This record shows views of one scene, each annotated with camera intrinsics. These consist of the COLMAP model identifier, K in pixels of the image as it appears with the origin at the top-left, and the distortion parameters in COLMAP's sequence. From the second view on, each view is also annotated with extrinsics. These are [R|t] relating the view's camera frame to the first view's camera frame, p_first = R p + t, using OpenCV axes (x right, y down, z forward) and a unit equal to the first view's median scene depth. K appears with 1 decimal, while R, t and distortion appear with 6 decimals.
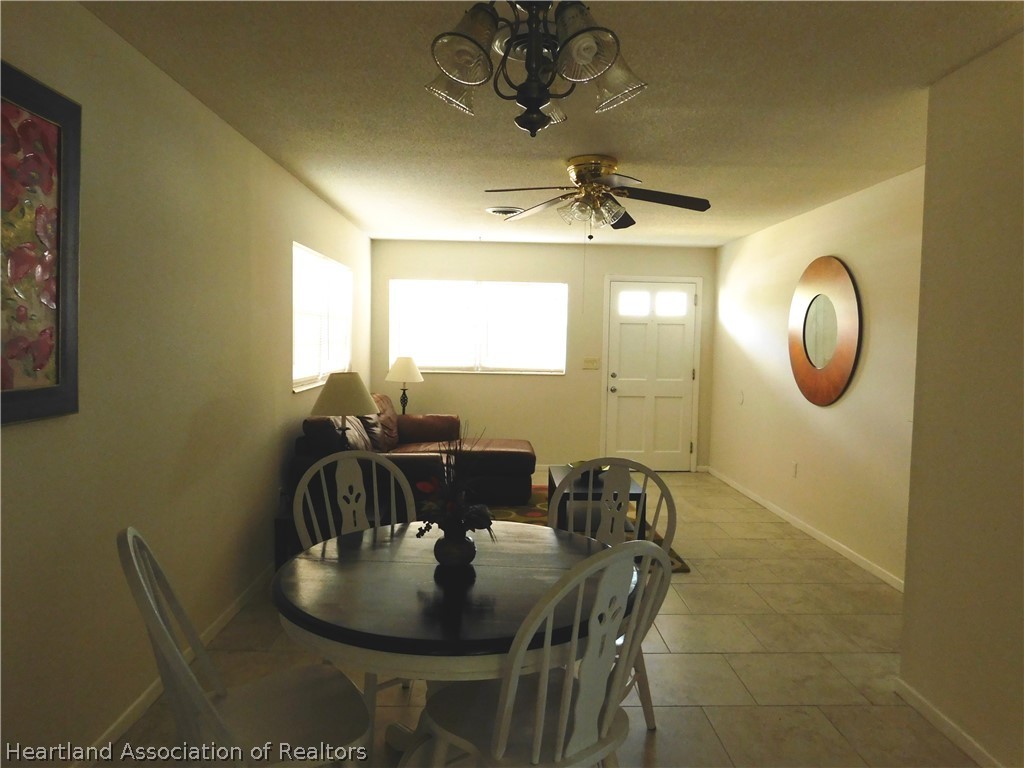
lens RADIAL K [[695.2, 0, 512.0], [0, 695.2, 384.0], [0, 0, 1]] dist [-0.055061, 0.062416]
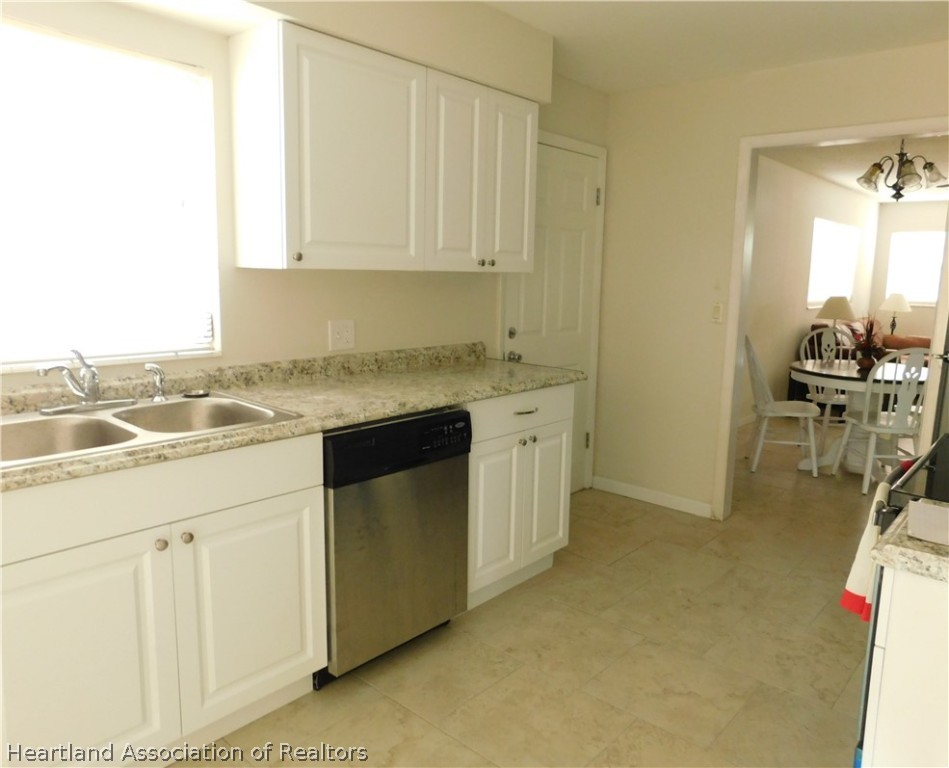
lens RADIAL K [[696.0, 0, 513.5], [0, 696.0, 383.3], [0, 0, 1]] dist [-0.049186, 0.051231]
pose [[0.753859, 0.107074, -0.648253, 0.160744], [-0.054028, 0.993393, 0.101252, 0.038937], [0.654811, -0.041306, 0.754663, -0.469436]]
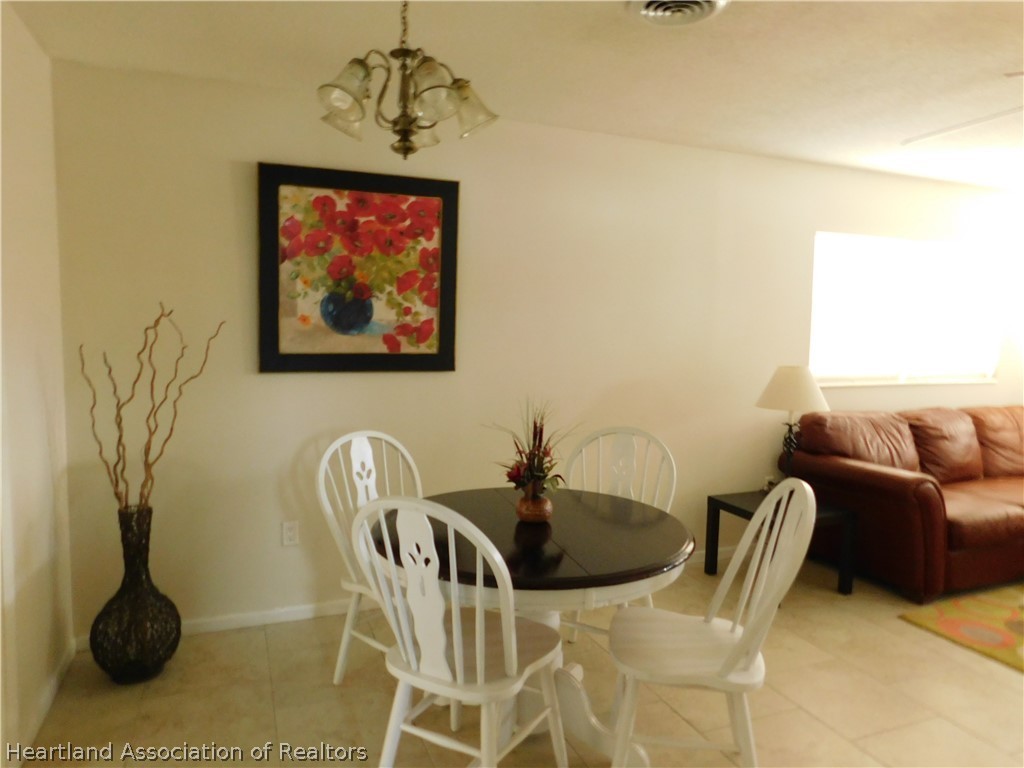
lens RADIAL K [[680.3, 0, 487.1], [0, 680.3, 390.1], [0, 0, 1]] dist [-0.067271, 0.052159]
pose [[0.339284, 0.083147, -0.937002, 0.268987], [-0.073146, 0.995402, 0.061844, -0.005454], [0.937836, 0.047556, 0.343806, 0.156366]]
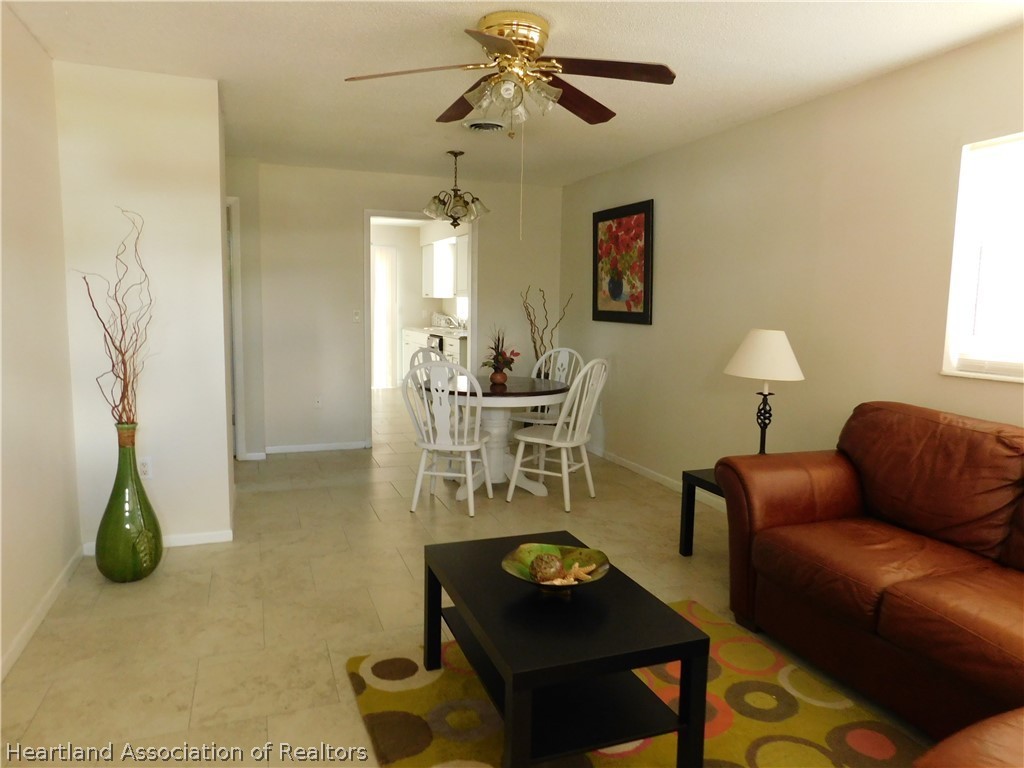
lens RADIAL K [[695.2, 0, 512.0], [0, 695.2, 384.0], [0, 0, 1]] dist [-0.055061, 0.062416]
pose [[-0.944436, 0.007544, -0.328608, 0.192968], [-0.052817, 0.983262, 0.174373, -0.046475], [0.324423, 0.182040, -0.928230, 0.947693]]
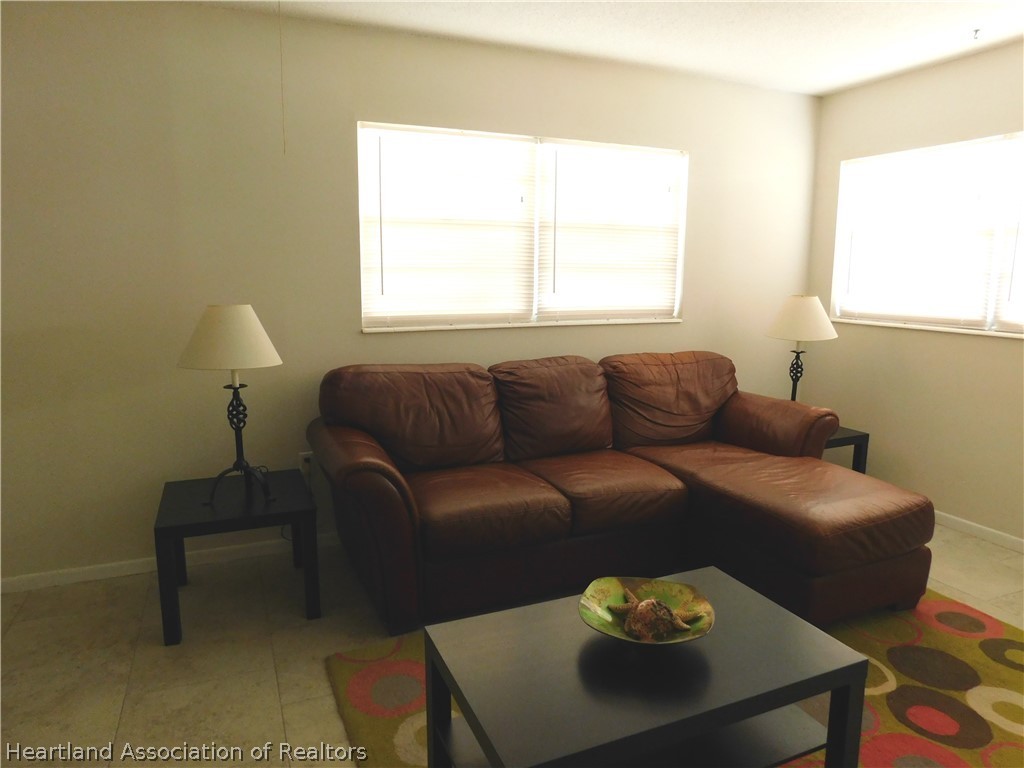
lens RADIAL K [[680.1, 0, 512.0], [0, 680.1, 384.0], [0, 0, 1]] dist [-0.065751, 0.057671]
pose [[0.382696, 0.143231, -0.912704, 0.262521], [-0.060316, 0.989675, 0.130020, -0.023573], [0.921904, 0.005292, 0.387383, 0.552760]]
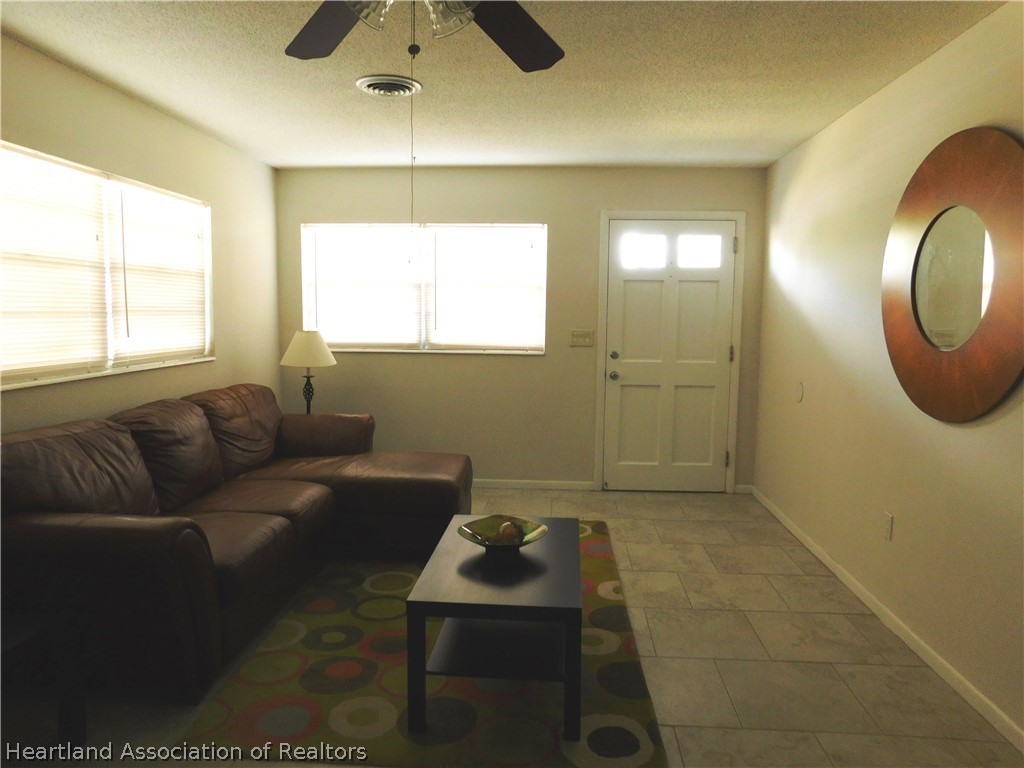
lens RADIAL K [[680.1, 0, 512.0], [0, 680.1, 384.0], [0, 0, 1]] dist [-0.065751, 0.057671]
pose [[0.994977, 0.003608, -0.100035, 0.118644], [0.000701, 0.999074, 0.043014, -0.013757], [0.100097, -0.042868, 0.994054, 0.325921]]
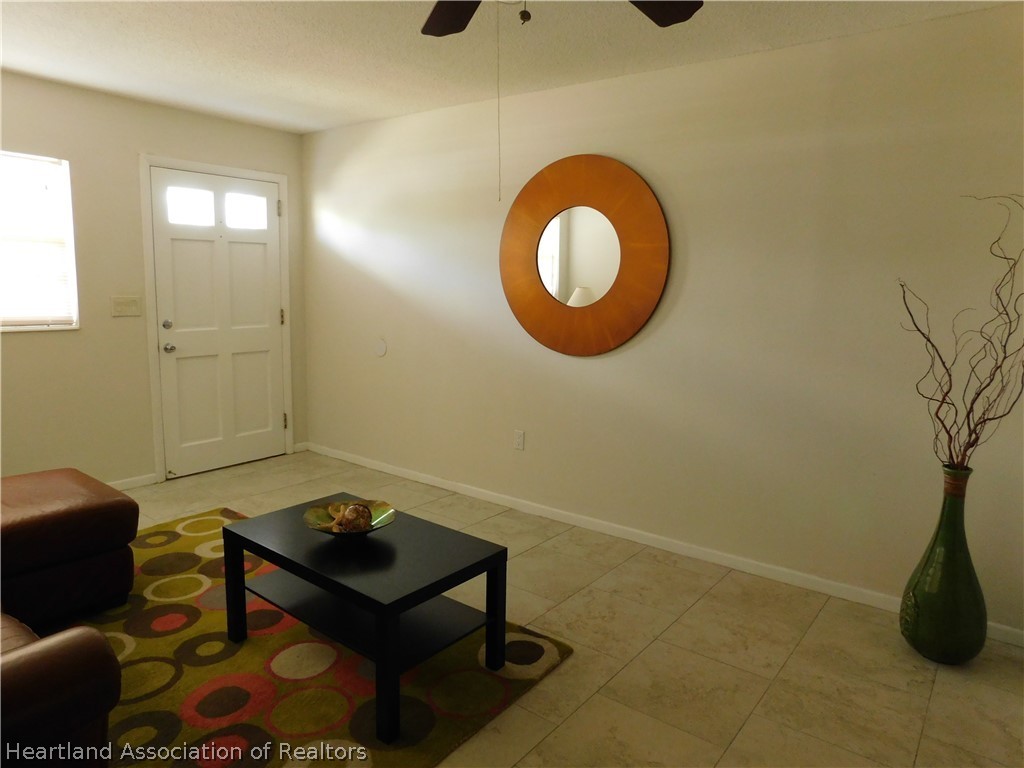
lens RADIAL K [[680.1, 0, 512.0], [0, 680.1, 384.0], [0, 0, 1]] dist [-0.065751, 0.057671]
pose [[0.633945, -0.119390, 0.764107, -0.125367], [0.037725, 0.991610, 0.123638, -0.023636], [-0.772458, -0.049553, 0.633130, 0.411344]]
